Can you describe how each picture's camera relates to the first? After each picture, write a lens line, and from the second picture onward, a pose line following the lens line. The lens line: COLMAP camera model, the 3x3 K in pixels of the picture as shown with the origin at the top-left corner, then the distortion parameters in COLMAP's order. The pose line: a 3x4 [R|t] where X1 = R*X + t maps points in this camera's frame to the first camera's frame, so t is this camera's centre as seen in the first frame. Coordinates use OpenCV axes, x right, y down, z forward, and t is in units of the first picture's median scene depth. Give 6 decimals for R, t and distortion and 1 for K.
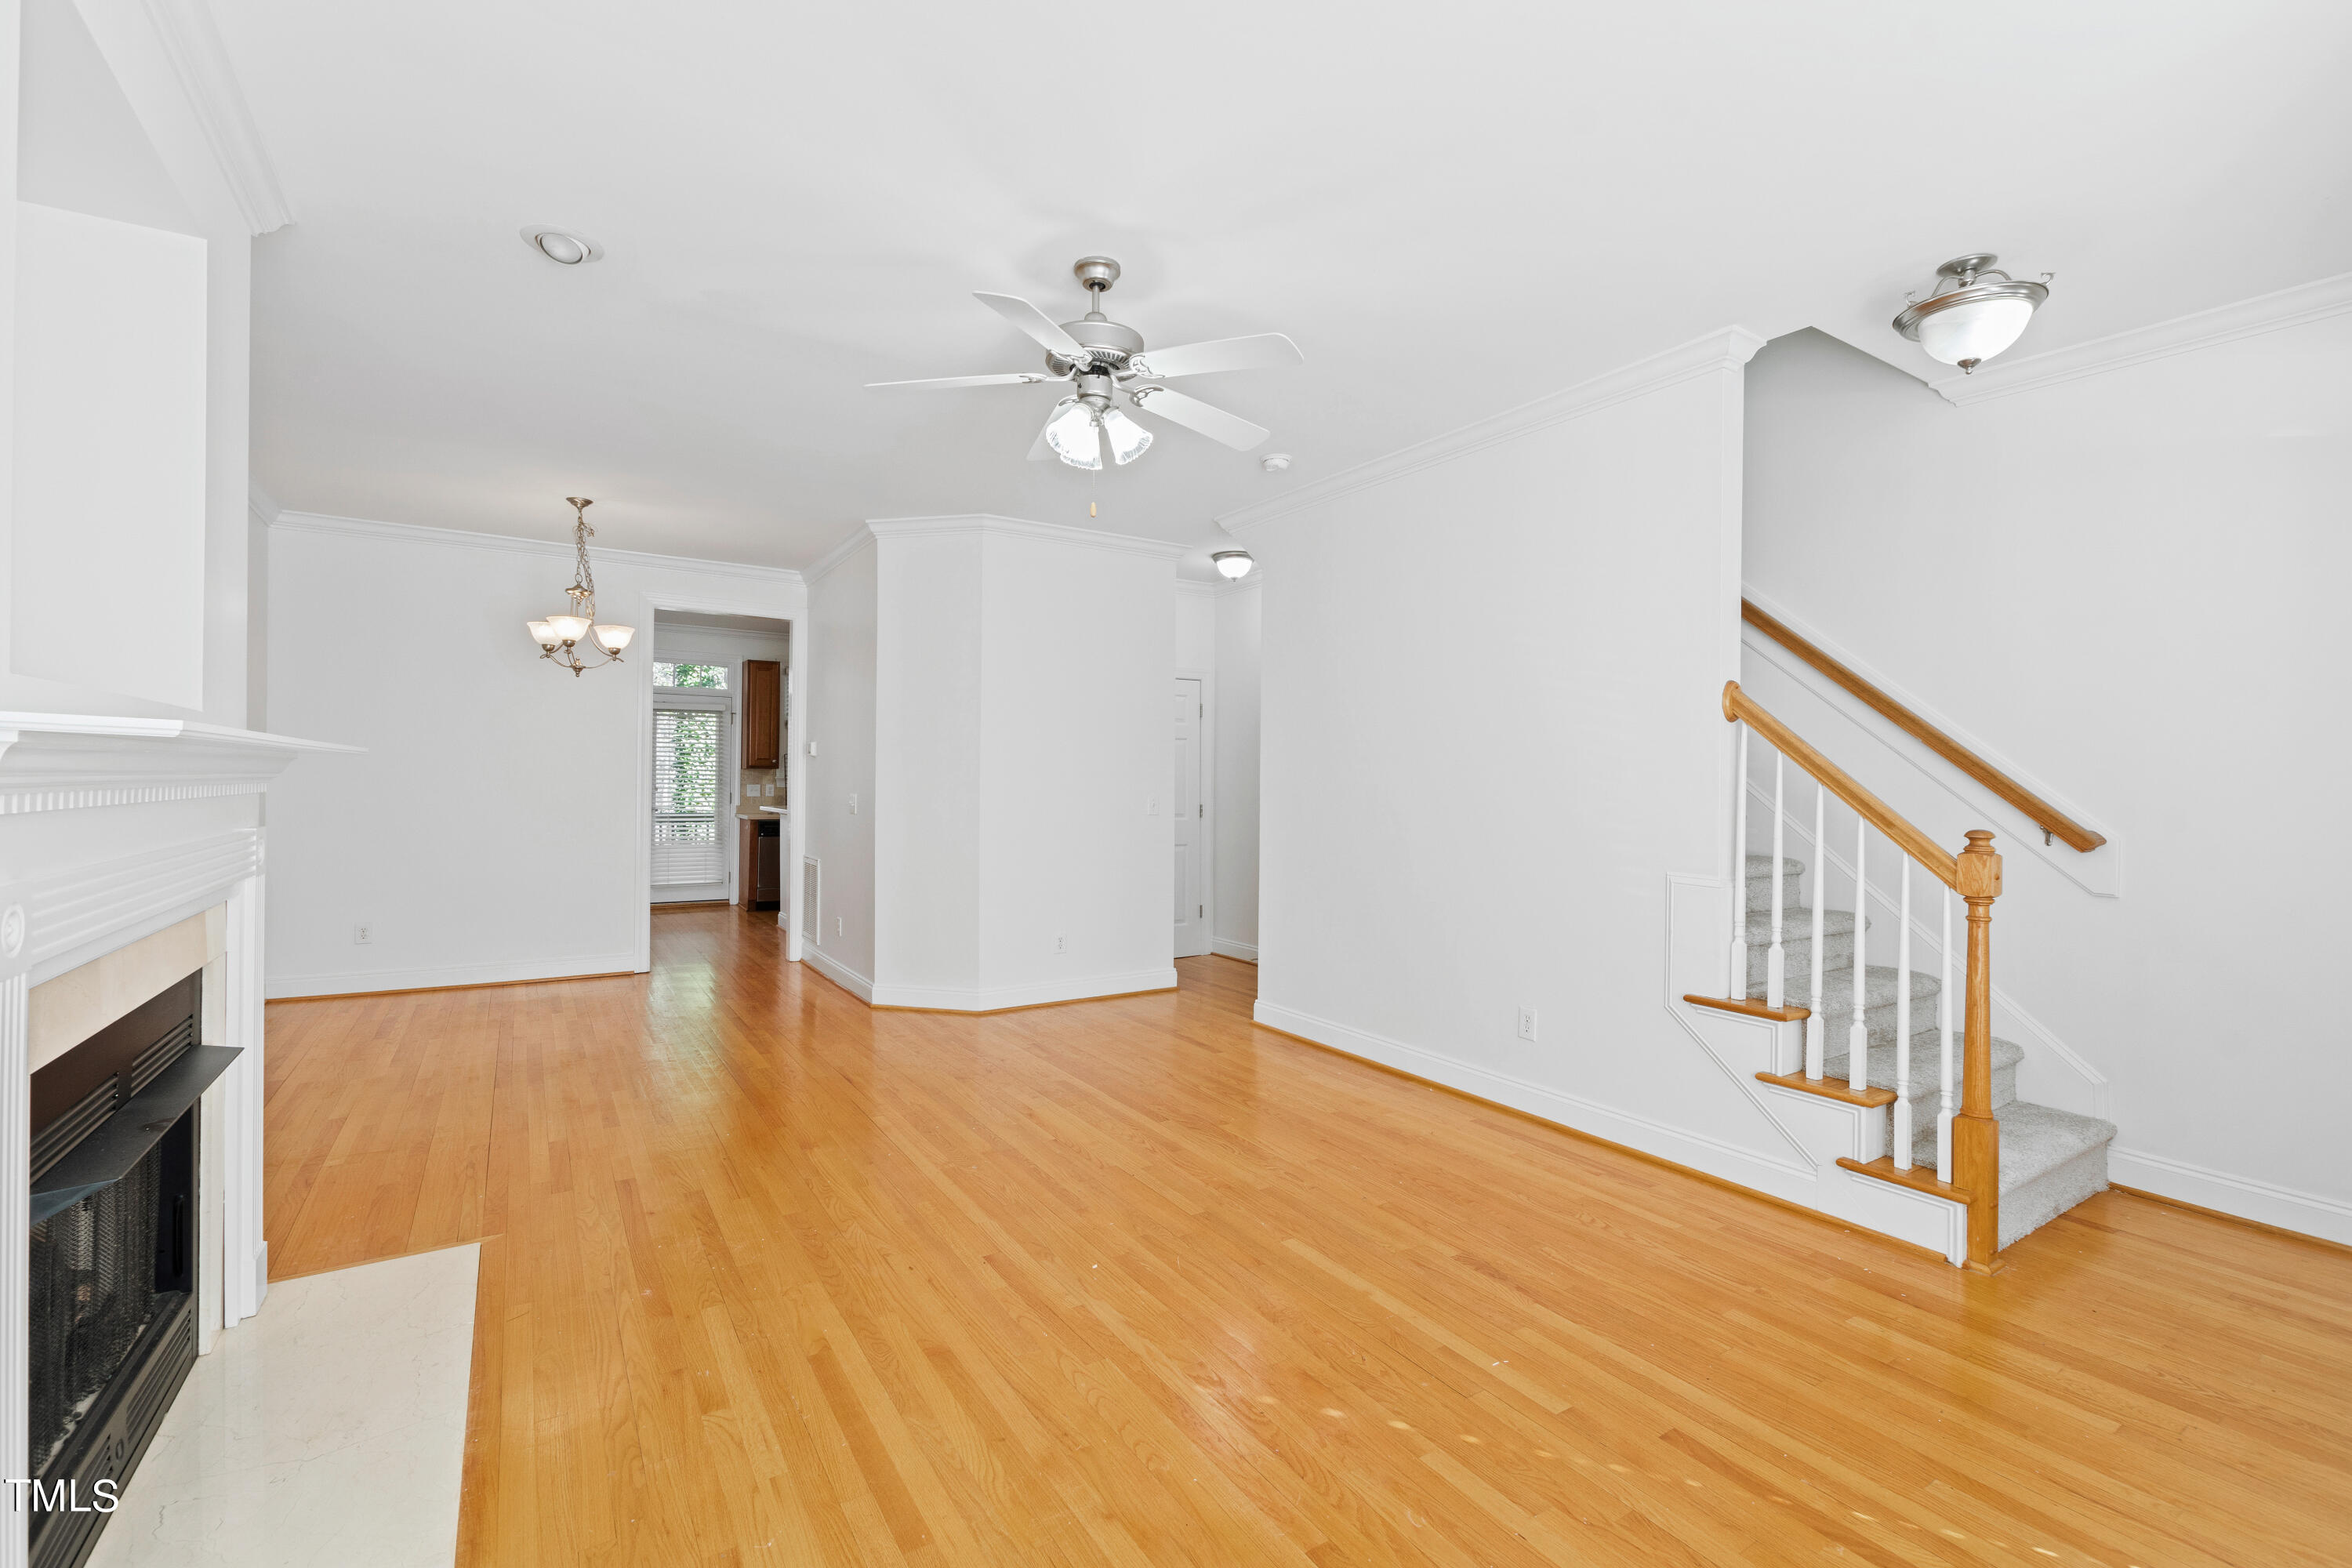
lens RADIAL K [[1009.9, 0, 1160.1], [0, 1009.9, 772.1], [0, 0, 1]] dist [0.010615, -0.007528]
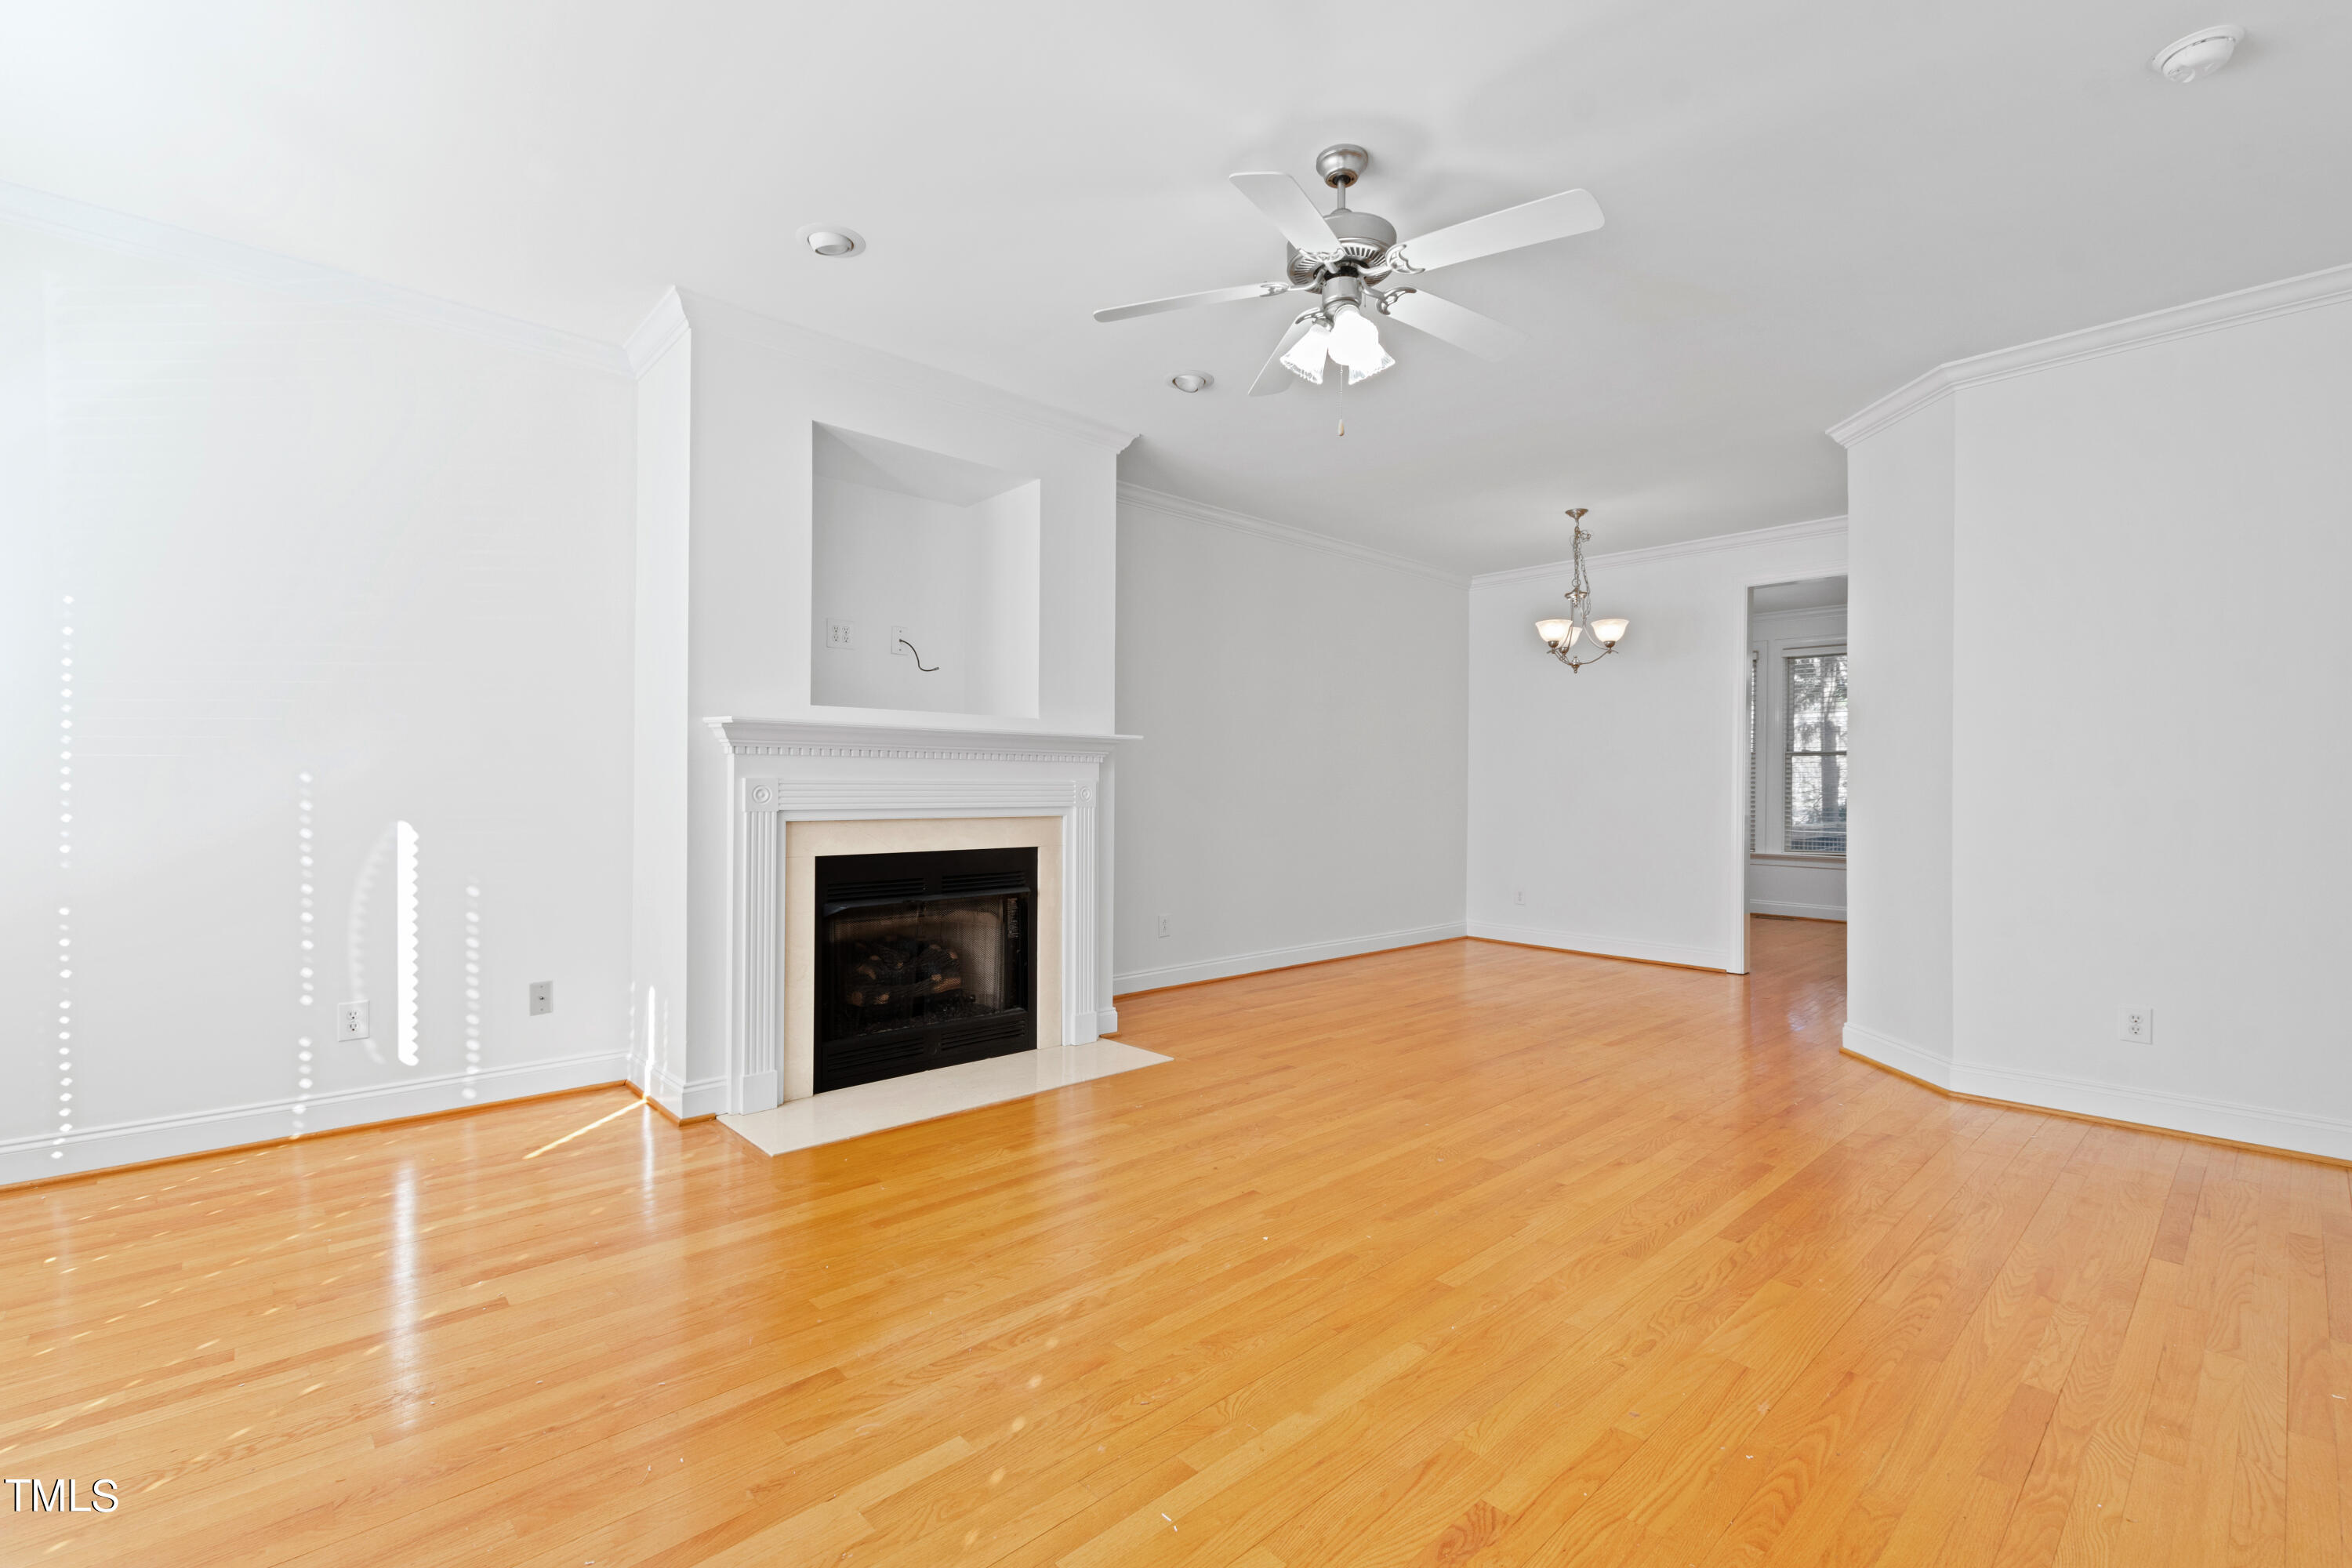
lens RADIAL K [[1021.4, 0, 1156.3], [0, 1021.4, 785.7], [0, 0, 1]] dist [0.000327, -0.000049]
pose [[0.176764, -0.009944, -0.984203, 0.791920], [0.002084, 0.999951, -0.009729, 0.068311], [0.984251, -0.000331, 0.176776, 0.670367]]
